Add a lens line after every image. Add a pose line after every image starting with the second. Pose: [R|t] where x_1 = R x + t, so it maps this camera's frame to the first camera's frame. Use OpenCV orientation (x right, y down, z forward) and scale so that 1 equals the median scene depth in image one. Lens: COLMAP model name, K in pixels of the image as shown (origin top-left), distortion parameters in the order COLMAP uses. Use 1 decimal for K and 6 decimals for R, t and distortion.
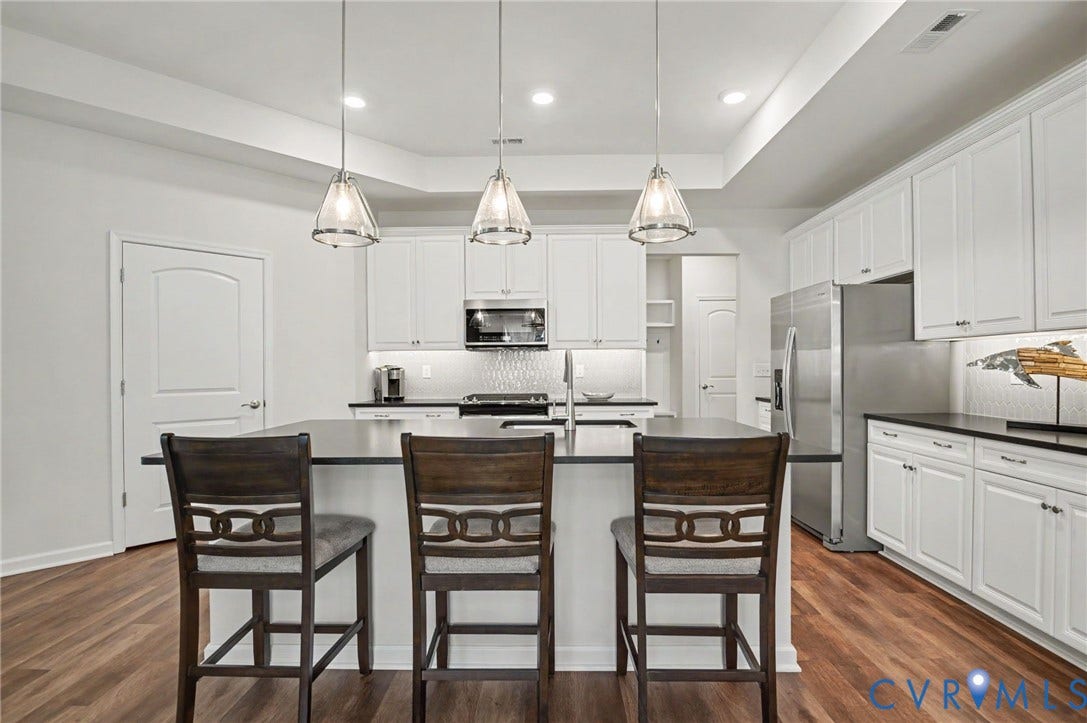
lens RADIAL K [[546.2, 0, 546.8], [0, 546.2, 368.6], [0, 0, 1]] dist [0.041099, -0.000032]
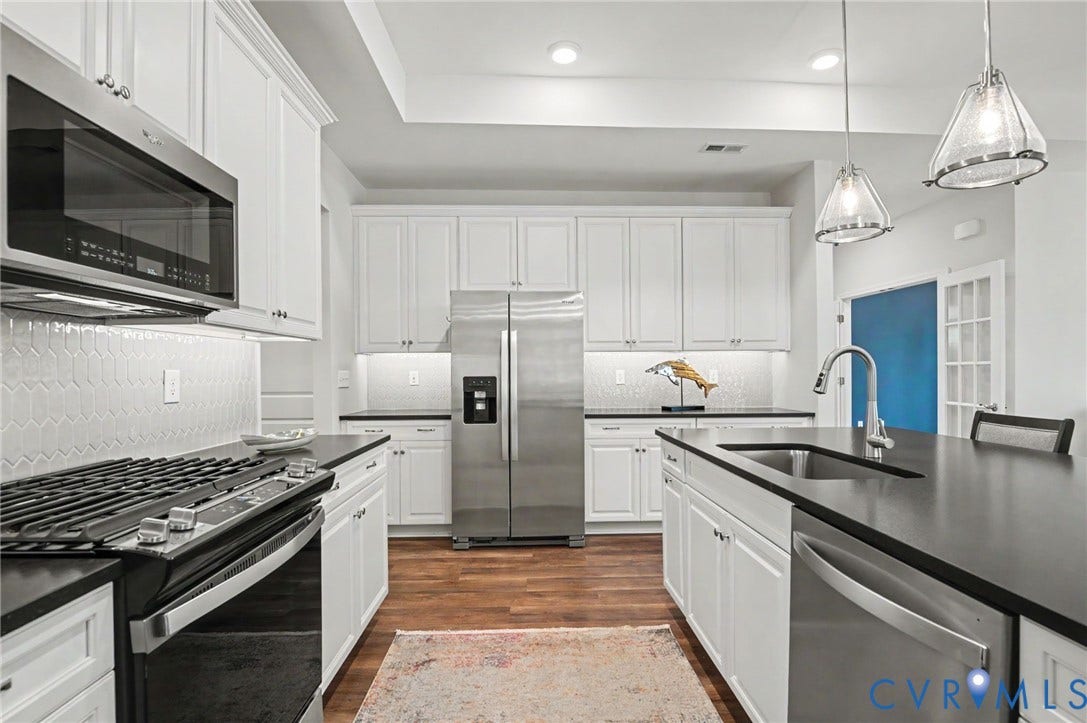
lens RADIAL K [[499.0, 0, 543.5], [0, 499.0, 376.5], [0, 0, 1]] dist [-0.000408, -0.000430]
pose [[-0.048457, -0.005787, 0.998809, -0.435753], [0.007633, 0.999952, 0.006164, -0.002655], [-0.998796, 0.007923, -0.048411, 1.120660]]
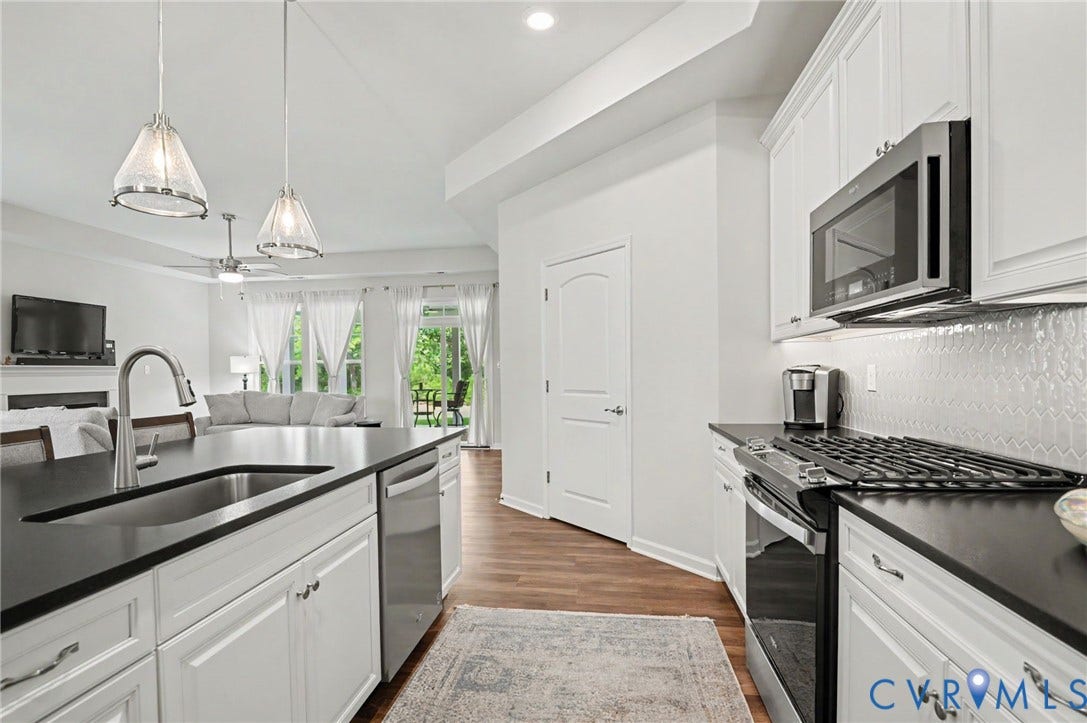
lens RADIAL K [[512.5, 0, 535.2], [0, 512.5, 363.7], [0, 0, 1]] dist [-0.001622, -0.000332]
pose [[-0.137548, 0.001344, -0.990494, 0.359794], [0.012516, 0.999922, -0.000381, -0.014159], [0.990416, -0.012450, -0.137554, 1.121032]]
